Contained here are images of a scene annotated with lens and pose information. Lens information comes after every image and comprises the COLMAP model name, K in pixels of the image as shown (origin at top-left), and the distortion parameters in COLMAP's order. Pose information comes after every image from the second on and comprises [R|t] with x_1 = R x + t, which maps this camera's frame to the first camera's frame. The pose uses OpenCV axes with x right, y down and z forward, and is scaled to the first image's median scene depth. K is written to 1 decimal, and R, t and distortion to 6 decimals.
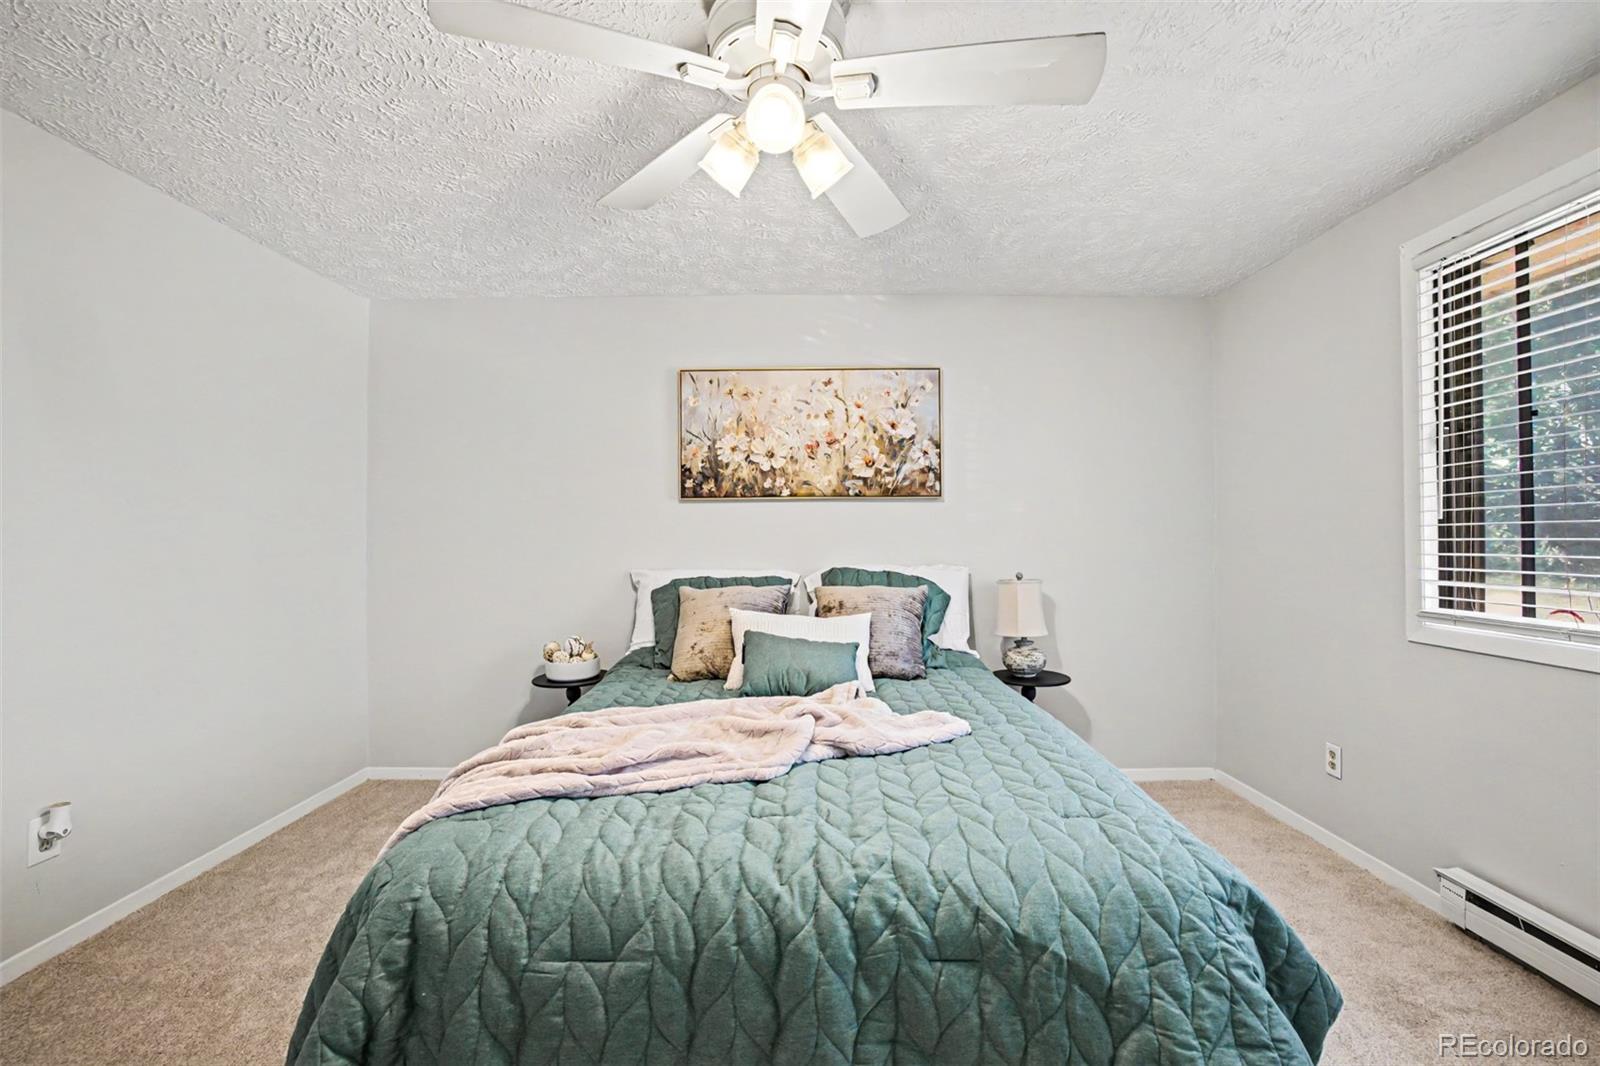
lens RADIAL K [[698.6, 0, 801.7], [0, 698.6, 526.0], [0, 0, 1]] dist [-0.030034, 0.006849]
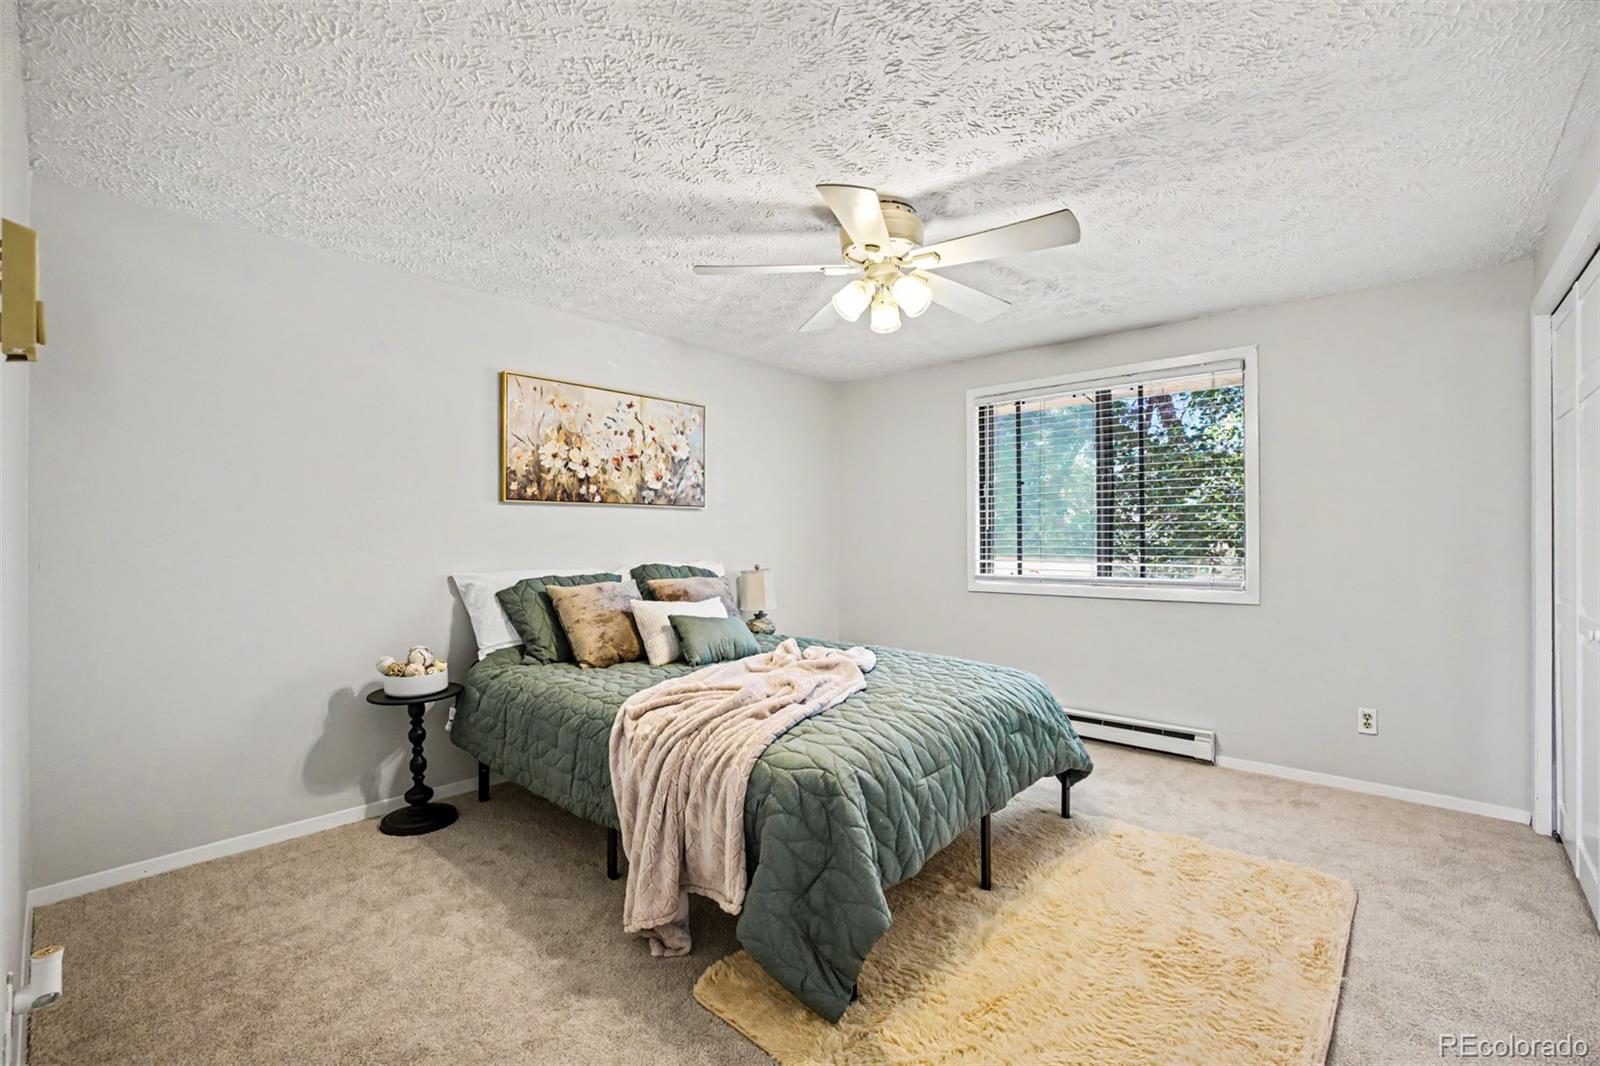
lens RADIAL K [[698.6, 0, 795.3], [0, 698.6, 536.5], [0, 0, 1]] dist [-0.030034, 0.006849]
pose [[0.661454, 0.002383, 0.749982, -0.649619], [-0.010822, 0.999921, 0.006368, 0.001753], [-0.749907, -0.012328, 0.661428, 0.025376]]
